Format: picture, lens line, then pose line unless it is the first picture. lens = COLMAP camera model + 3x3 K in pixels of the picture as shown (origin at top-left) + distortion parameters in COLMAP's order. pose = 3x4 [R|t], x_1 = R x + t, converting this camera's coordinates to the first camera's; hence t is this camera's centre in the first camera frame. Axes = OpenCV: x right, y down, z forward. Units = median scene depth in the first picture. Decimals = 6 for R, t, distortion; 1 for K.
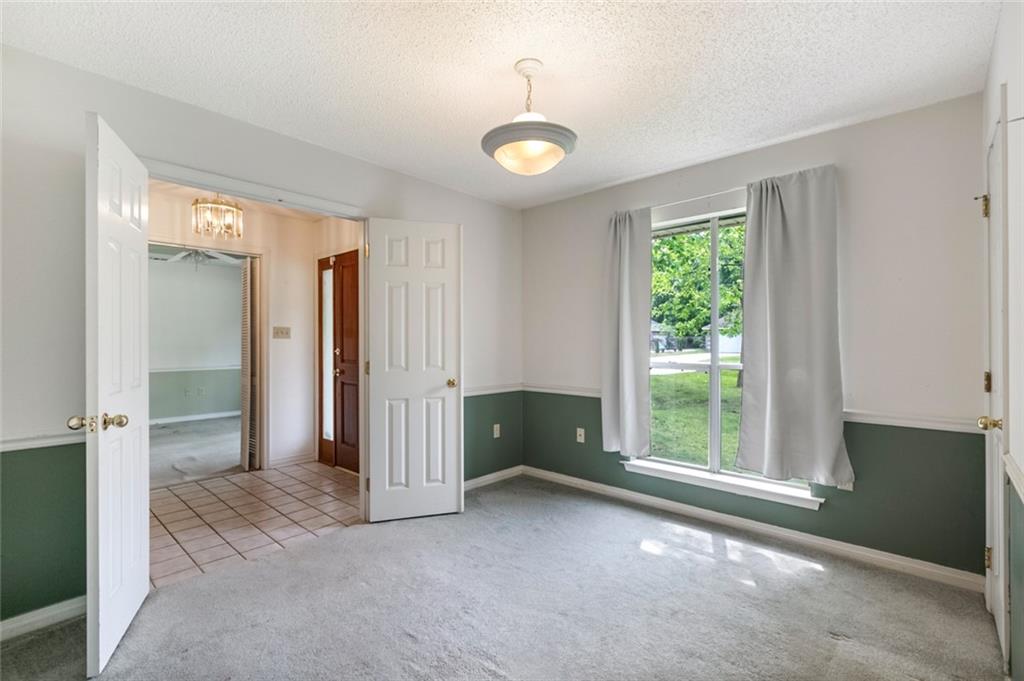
lens RADIAL K [[461.5, 0, 512.9], [0, 461.5, 339.8], [0, 0, 1]] dist [-0.003884, -0.000960]
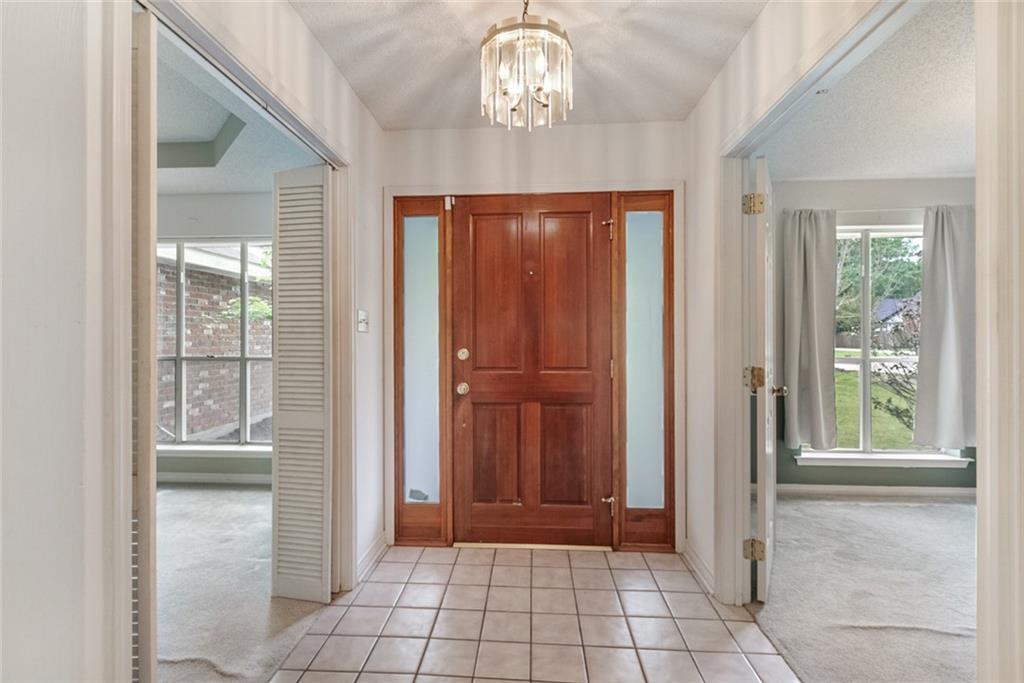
lens RADIAL K [[461.5, 0, 507.4], [0, 461.5, 338.5], [0, 0, 1]] dist [-0.003884, -0.000960]
pose [[0.782099, -0.001067, 0.623154, -0.934312], [-0.003015, 0.999980, 0.005496, 0.001126], [-0.623147, -0.006177, 0.782080, 0.639524]]
